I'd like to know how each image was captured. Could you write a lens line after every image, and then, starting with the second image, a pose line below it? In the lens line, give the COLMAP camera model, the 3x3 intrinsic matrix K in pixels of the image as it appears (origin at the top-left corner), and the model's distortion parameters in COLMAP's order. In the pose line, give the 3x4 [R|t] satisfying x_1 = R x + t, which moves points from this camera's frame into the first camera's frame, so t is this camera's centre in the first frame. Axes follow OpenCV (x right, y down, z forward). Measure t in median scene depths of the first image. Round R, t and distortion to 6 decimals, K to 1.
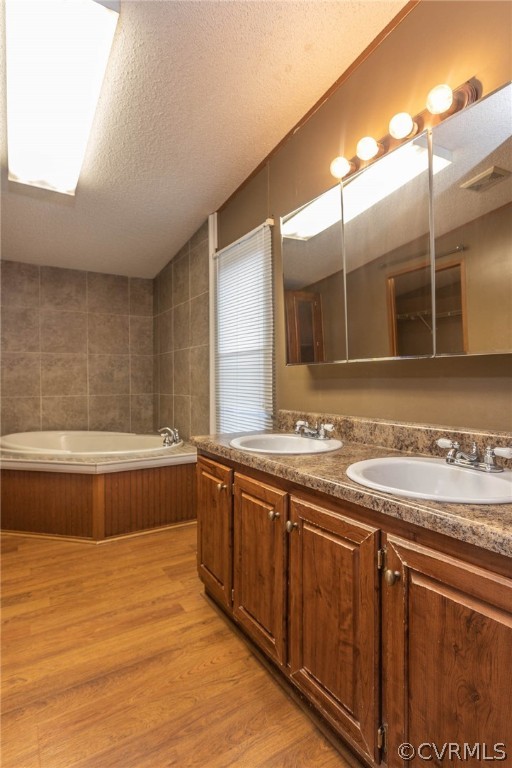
lens RADIAL K [[387.7, 0, 252.6], [0, 387.7, 382.8], [0, 0, 1]] dist [-0.006212, 0.001721]
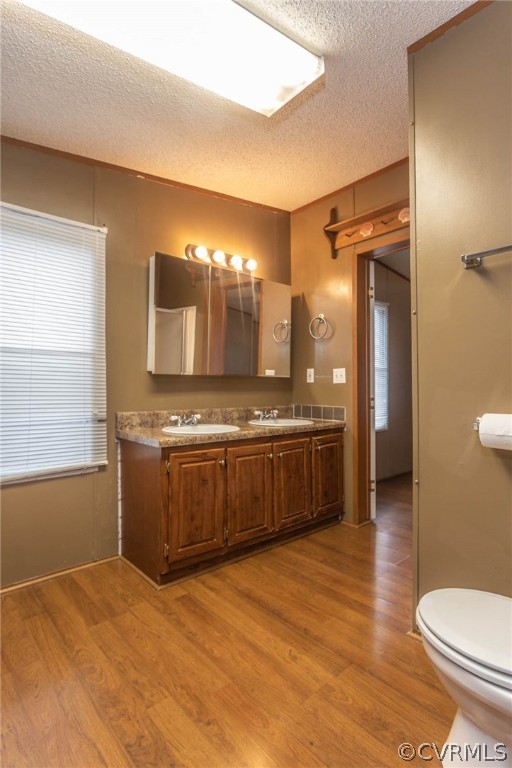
lens RADIAL K [[387.7, 0, 252.6], [0, 387.7, 382.8], [0, 0, 1]] dist [-0.006212, 0.001721]
pose [[-0.160179, 0.015474, 0.986967, -1.239370], [0.004008, 0.999879, -0.015026, 0.004985], [-0.987080, 0.001549, -0.160221, 0.941232]]
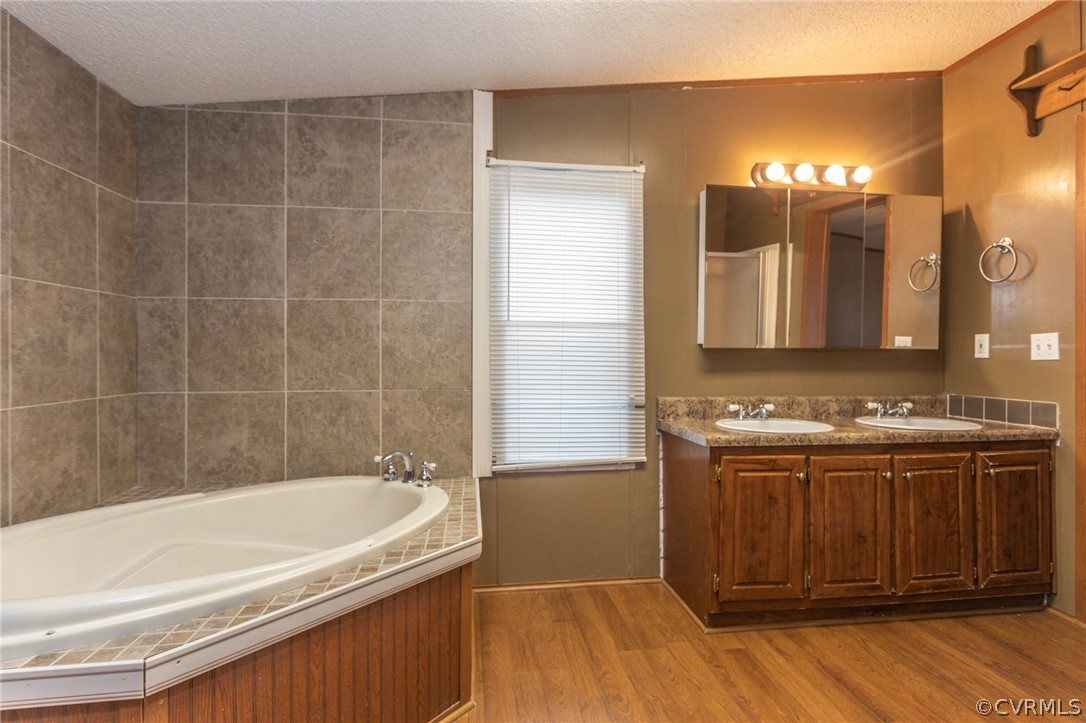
lens RADIAL K [[548.2, 0, 542.1], [0, 548.2, 357.5], [0, 0, 1]] dist [-0.006212, 0.001721]
pose [[0.410706, 0.006585, 0.911744, -1.330454], [-0.000658, 0.999976, -0.006926, -0.011410], [-0.911767, 0.002245, 0.410701, 0.867071]]
